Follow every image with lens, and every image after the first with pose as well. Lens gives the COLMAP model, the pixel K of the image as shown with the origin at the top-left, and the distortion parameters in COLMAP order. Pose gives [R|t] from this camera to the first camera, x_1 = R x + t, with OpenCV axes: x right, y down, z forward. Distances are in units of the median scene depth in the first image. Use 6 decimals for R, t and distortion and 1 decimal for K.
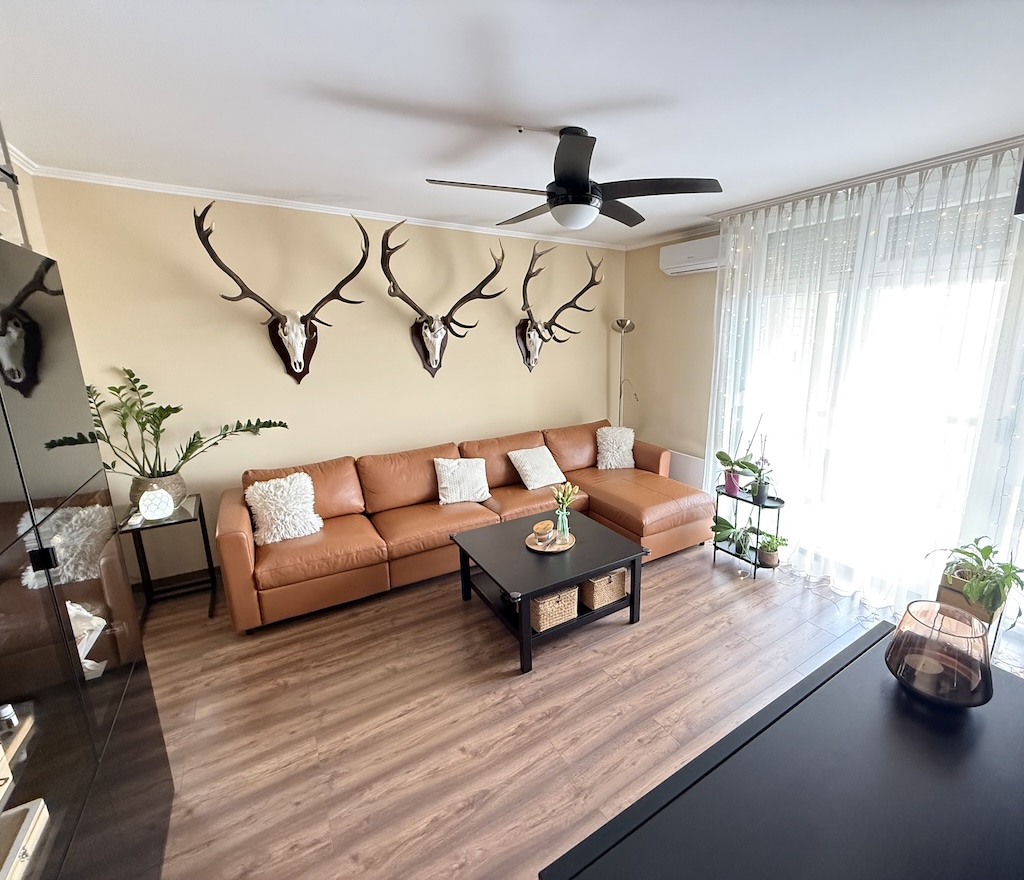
lens RADIAL K [[462.6, 0, 568.4], [0, 462.6, 434.9], [0, 0, 1]] dist [0.003087, 0.000106]
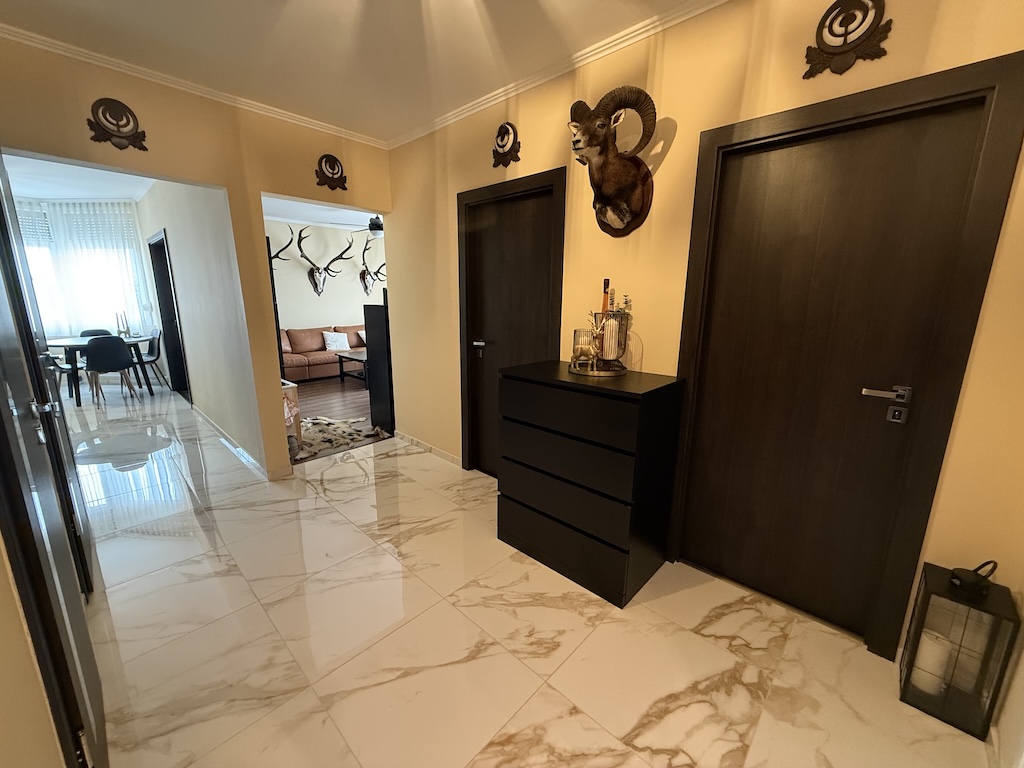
lens RADIAL K [[412.0, 0, 509.0], [0, 412.0, 383.6], [0, 0, 1]] dist [-0.001669, -0.000046]
pose [[0.974423, -0.036156, 0.221796, 0.126253], [0.035638, 0.999345, 0.006341, 0.307519], [-0.221880, 0.001725, 0.975072, -1.073782]]
